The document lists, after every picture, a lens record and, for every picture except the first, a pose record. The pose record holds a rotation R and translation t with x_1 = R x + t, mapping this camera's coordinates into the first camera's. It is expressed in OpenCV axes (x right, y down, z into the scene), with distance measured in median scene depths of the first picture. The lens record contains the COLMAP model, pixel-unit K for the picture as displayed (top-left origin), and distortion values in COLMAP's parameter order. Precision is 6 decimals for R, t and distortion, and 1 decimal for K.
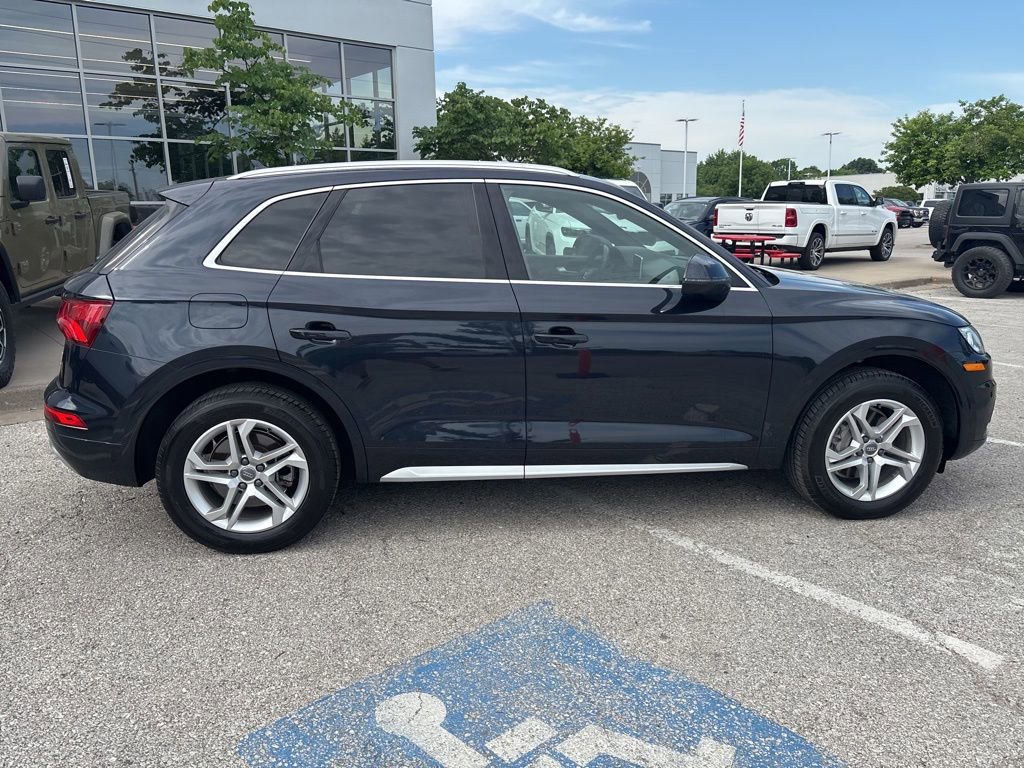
lens RADIAL K [[773.3, 0, 506.0], [0, 773.3, 382.5], [0, 0, 1]] dist [0.043404, -0.048700]
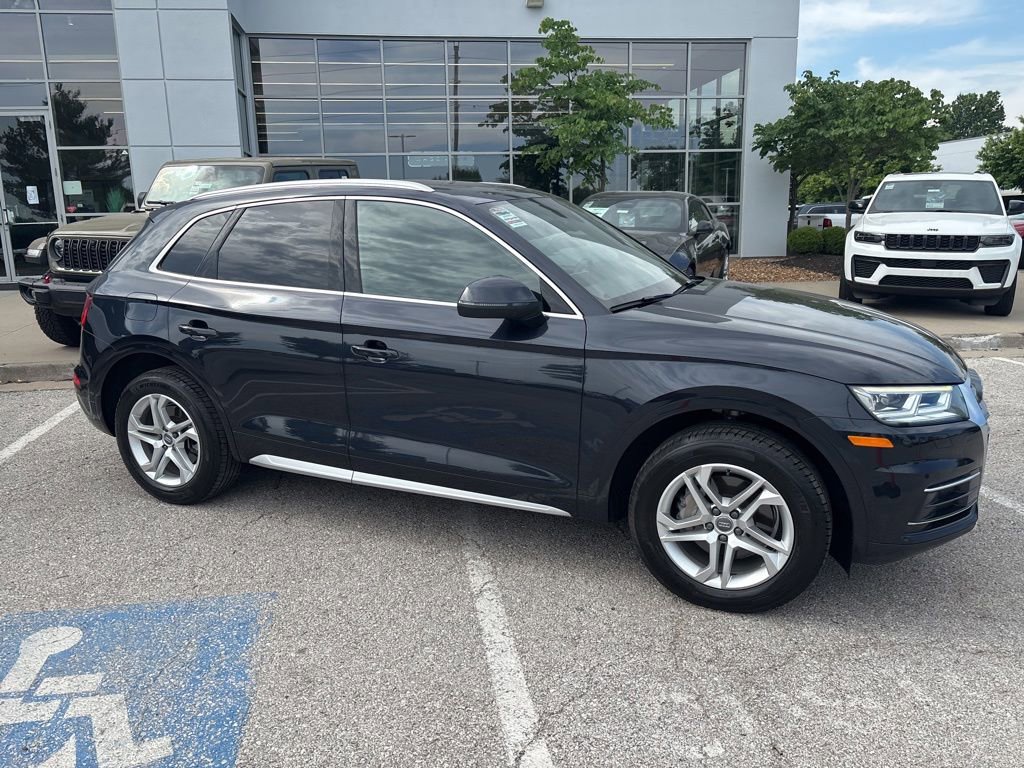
lens RADIAL K [[773.3, 0, 505.9], [0, 773.3, 391.6], [0, 0, 1]] dist [0.043404, -0.048700]
pose [[0.844696, 0.112938, -0.523196, 0.733905], [-0.106798, 0.993393, 0.042011, -0.064516], [0.524484, 0.020390, 0.851176, 0.214068]]
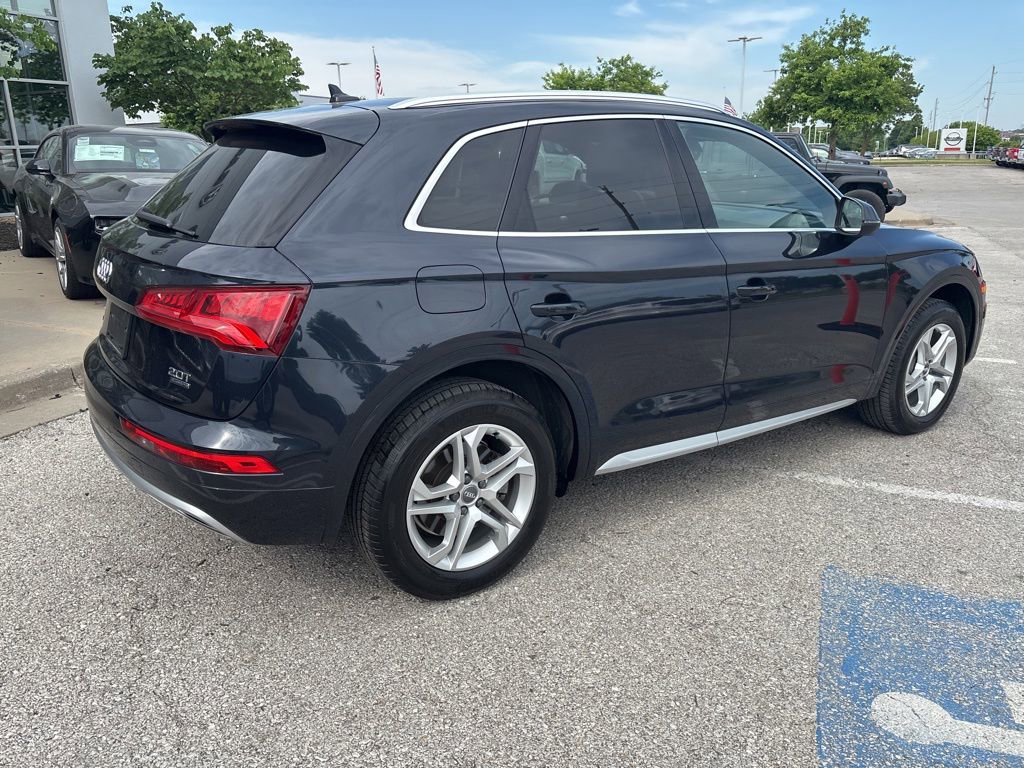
lens RADIAL K [[773.3, 0, 507.1], [0, 773.3, 381.8], [0, 0, 1]] dist [0.043404, -0.048700]
pose [[0.894541, -0.125905, 0.428887, -0.592543], [0.099363, 0.991514, 0.083828, -0.054193], [-0.435801, -0.032372, 0.899461, 0.274034]]
